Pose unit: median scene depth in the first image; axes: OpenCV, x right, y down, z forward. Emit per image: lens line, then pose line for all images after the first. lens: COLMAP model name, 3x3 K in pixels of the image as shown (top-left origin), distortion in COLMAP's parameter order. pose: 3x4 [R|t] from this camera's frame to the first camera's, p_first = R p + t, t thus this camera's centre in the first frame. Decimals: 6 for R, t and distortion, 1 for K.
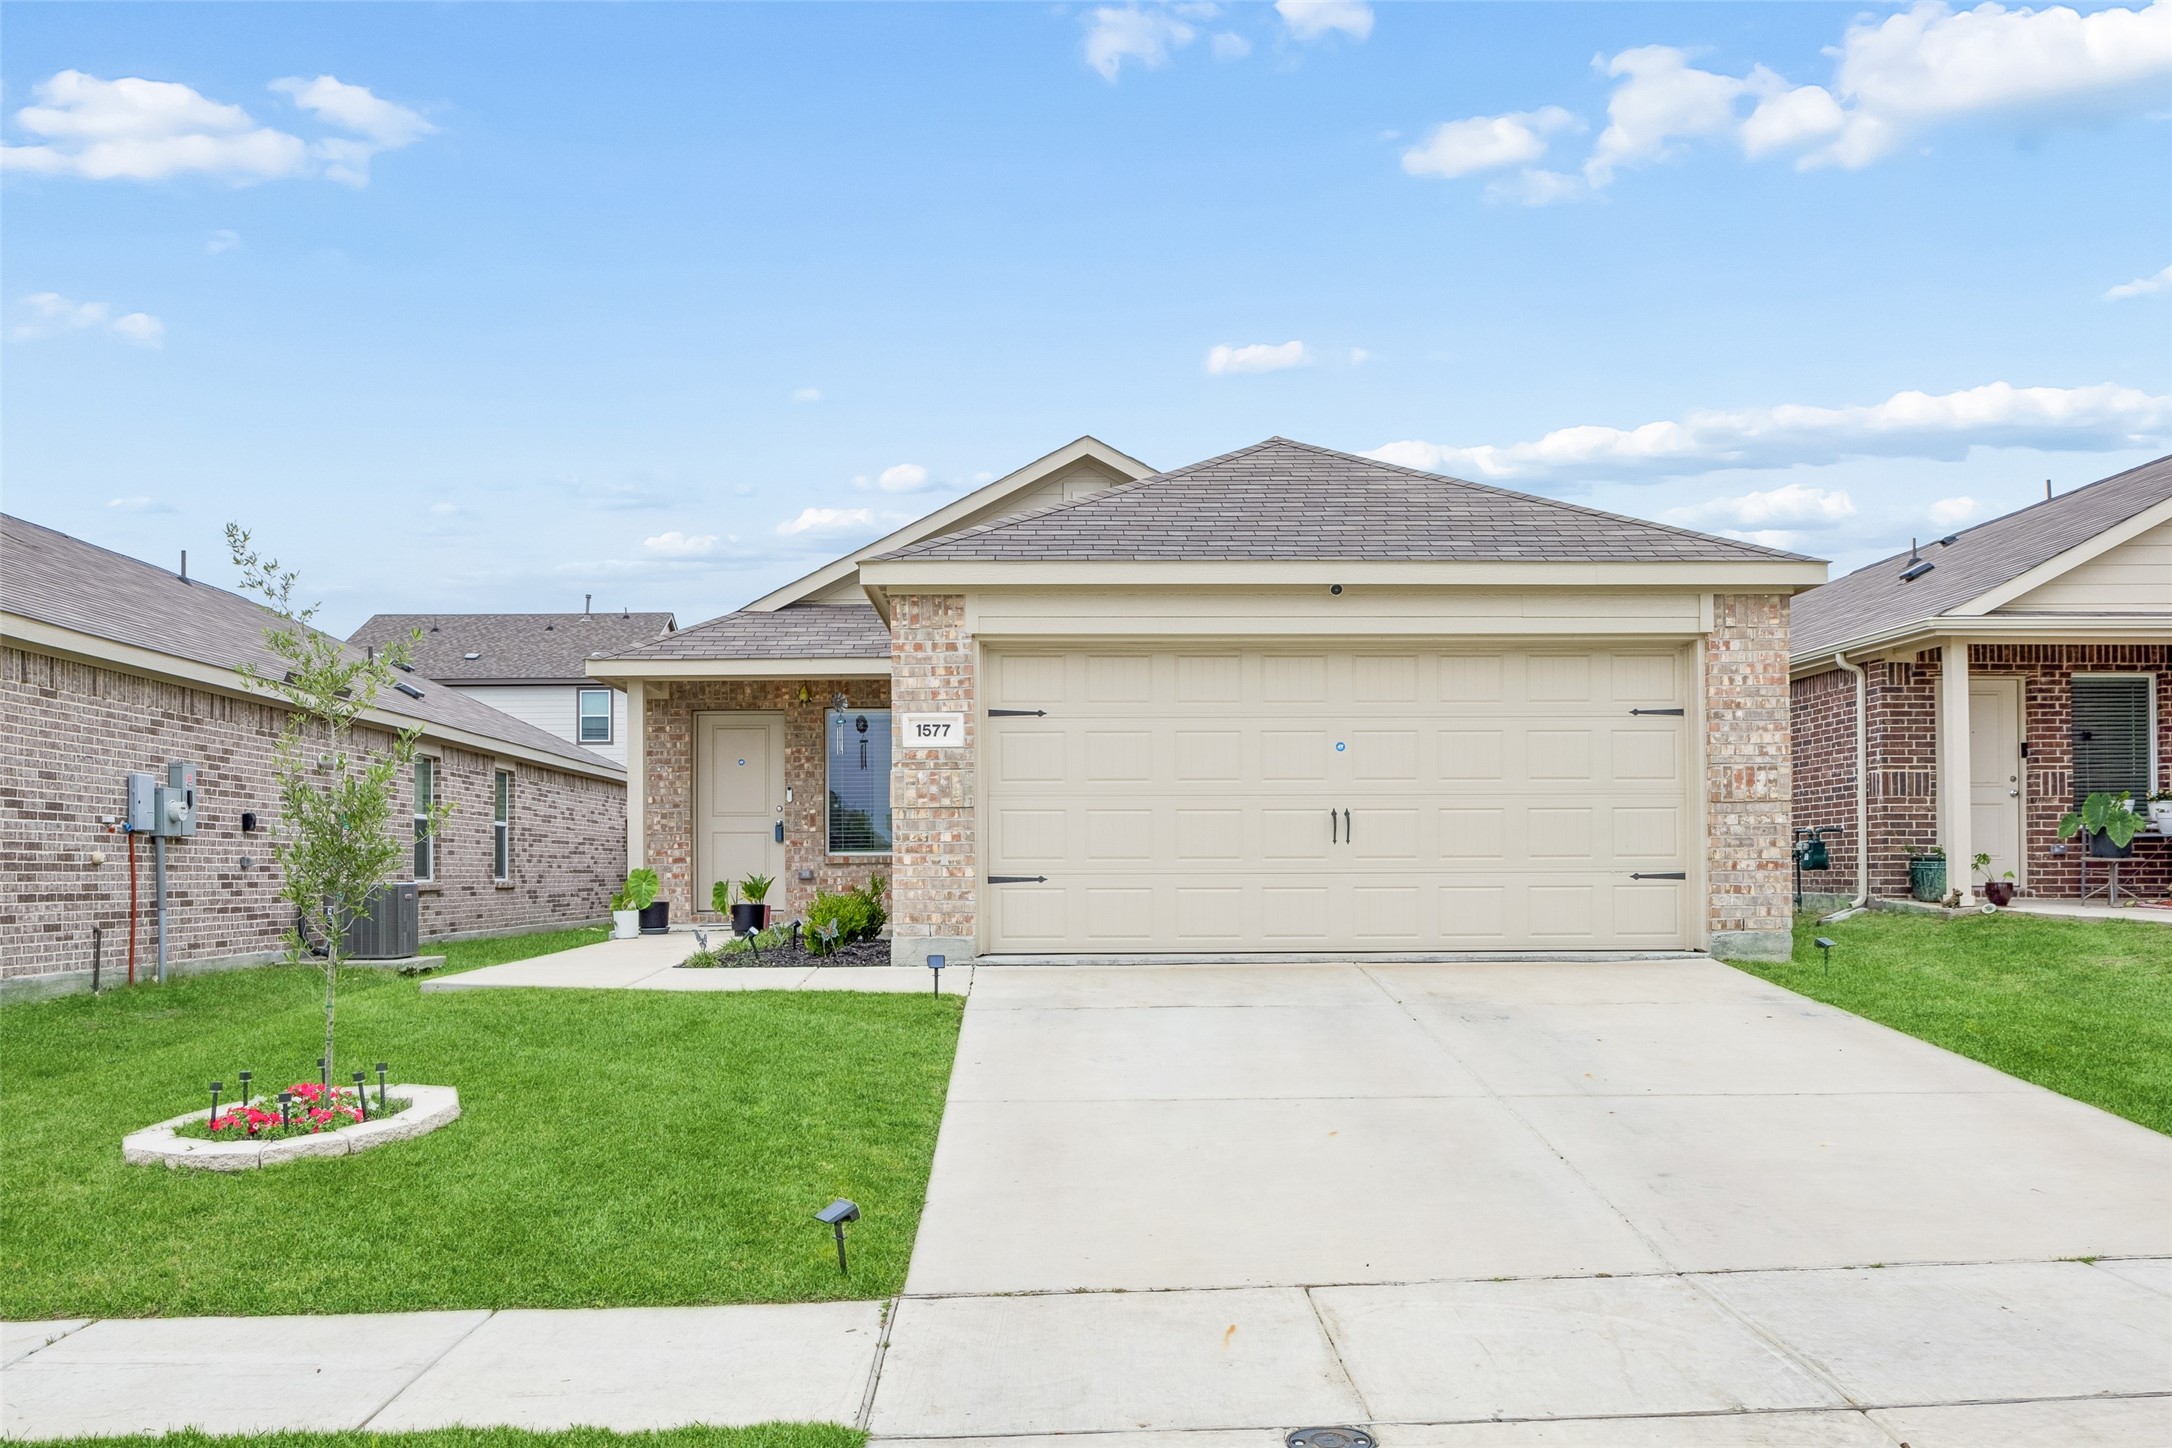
lens RADIAL K [[1754.1, 0, 1086.0], [0, 1754.1, 724.0], [0, 0, 1]] dist [0.008149, 0.009378]
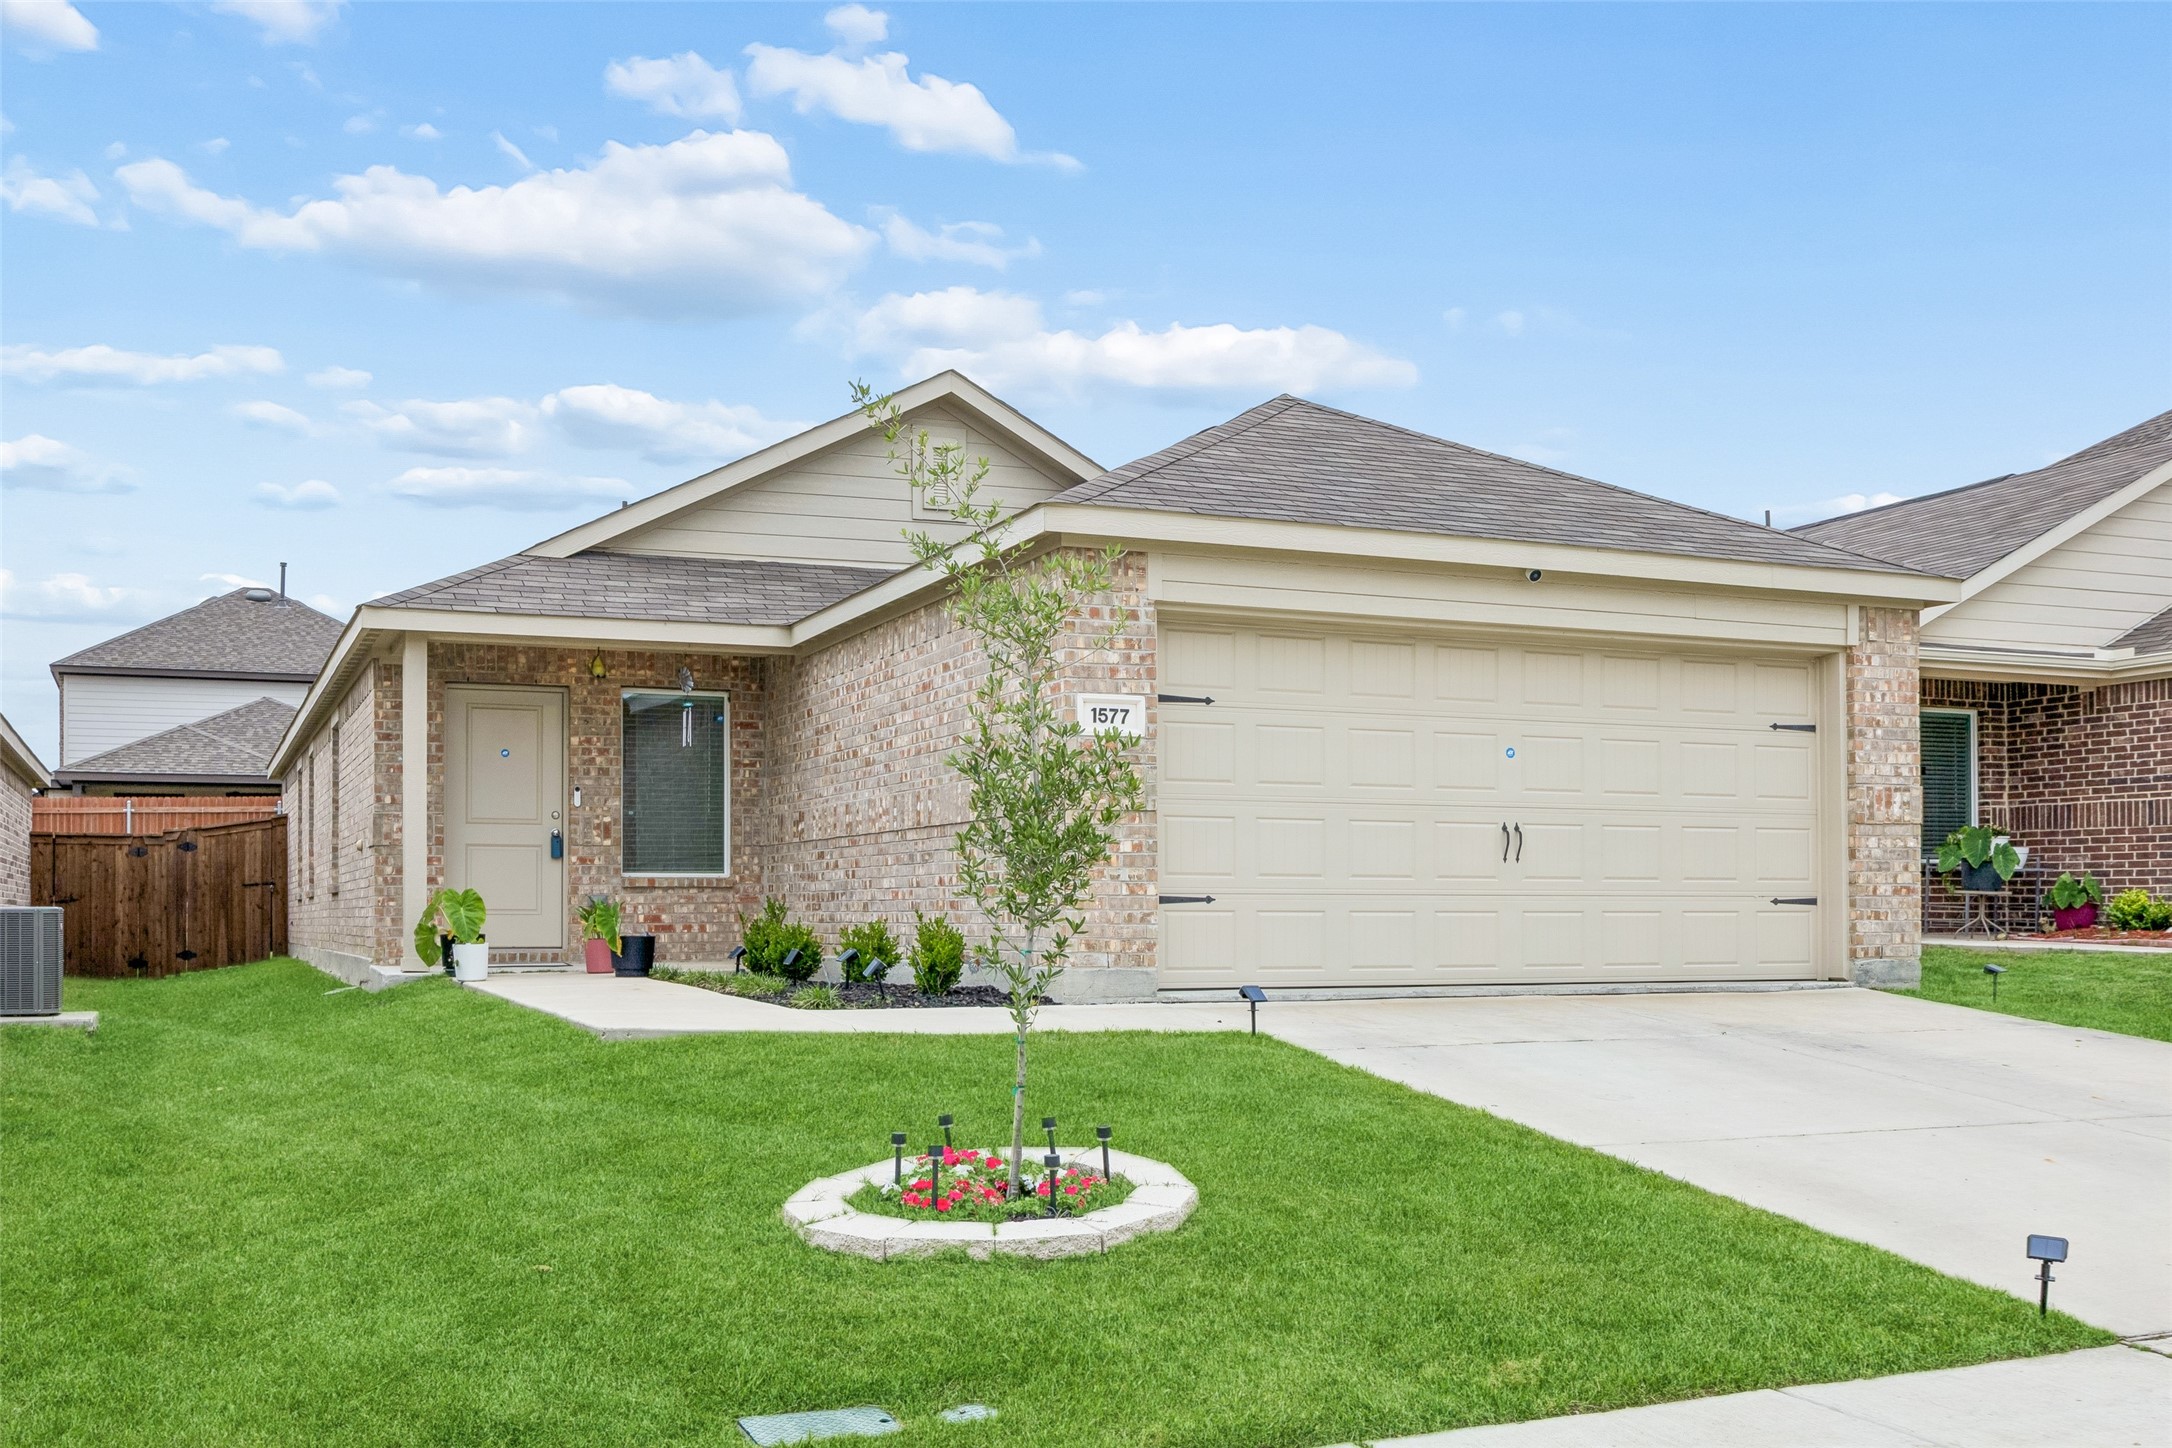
lens RADIAL K [[2094.7, 0, 1086.0], [0, 2094.7, 724.0], [0, 0, 1]] dist [-0.000523, -0.017404]
pose [[0.930228, 0.038222, 0.364986, -0.446333], [-0.034706, 0.999266, -0.016191, 0.023220], [-0.365337, 0.002394, 0.930872, 0.094982]]
